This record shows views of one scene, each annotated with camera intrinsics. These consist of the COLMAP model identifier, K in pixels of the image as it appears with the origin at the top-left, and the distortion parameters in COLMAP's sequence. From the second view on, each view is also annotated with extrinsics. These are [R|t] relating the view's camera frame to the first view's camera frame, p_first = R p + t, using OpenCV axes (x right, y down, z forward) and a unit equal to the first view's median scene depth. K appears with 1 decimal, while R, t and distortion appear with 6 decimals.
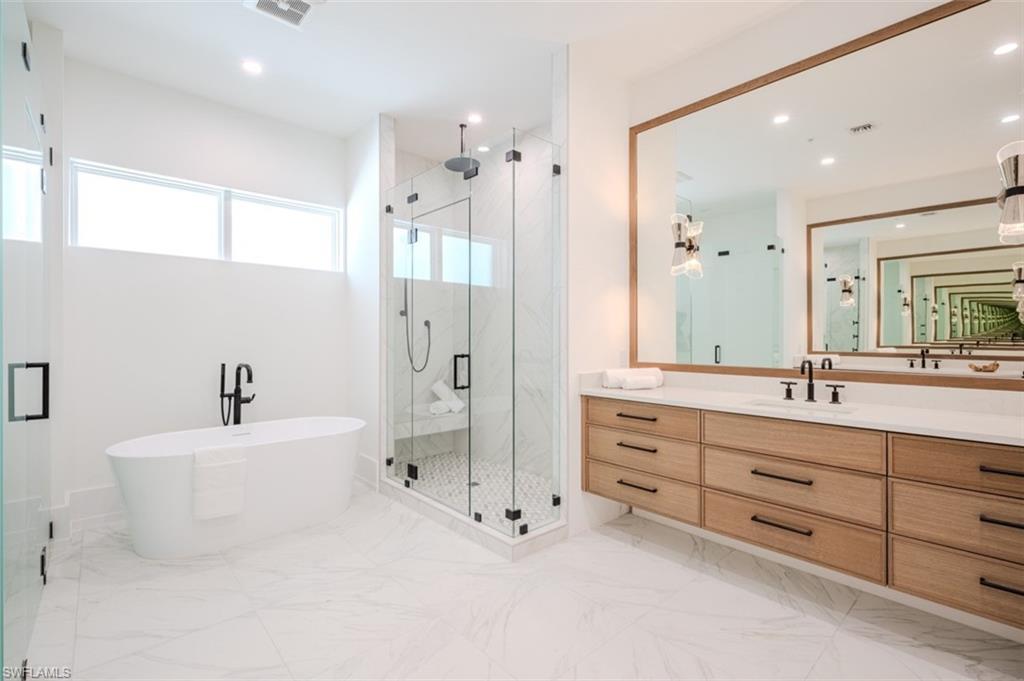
lens RADIAL K [[461.0, 0, 511.9], [0, 461.0, 332.3], [0, 0, 1]] dist [0.000657, 0.000395]
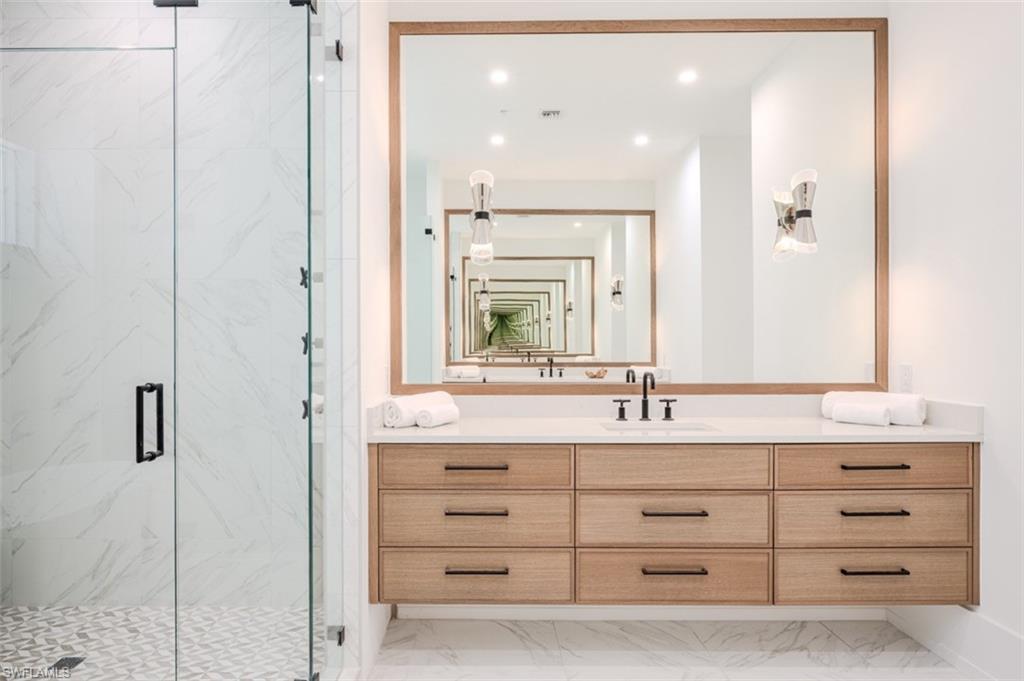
lens RADIAL K [[645.0, 0, 512.0], [0, 645.0, 340.5], [0, 0, 1]] dist [0.002863, -0.000712]
pose [[0.677487, 0.003808, 0.735525, -0.403321], [-0.006243, 0.999980, 0.000573, 0.001571], [-0.735508, -0.004980, 0.677498, 0.360703]]
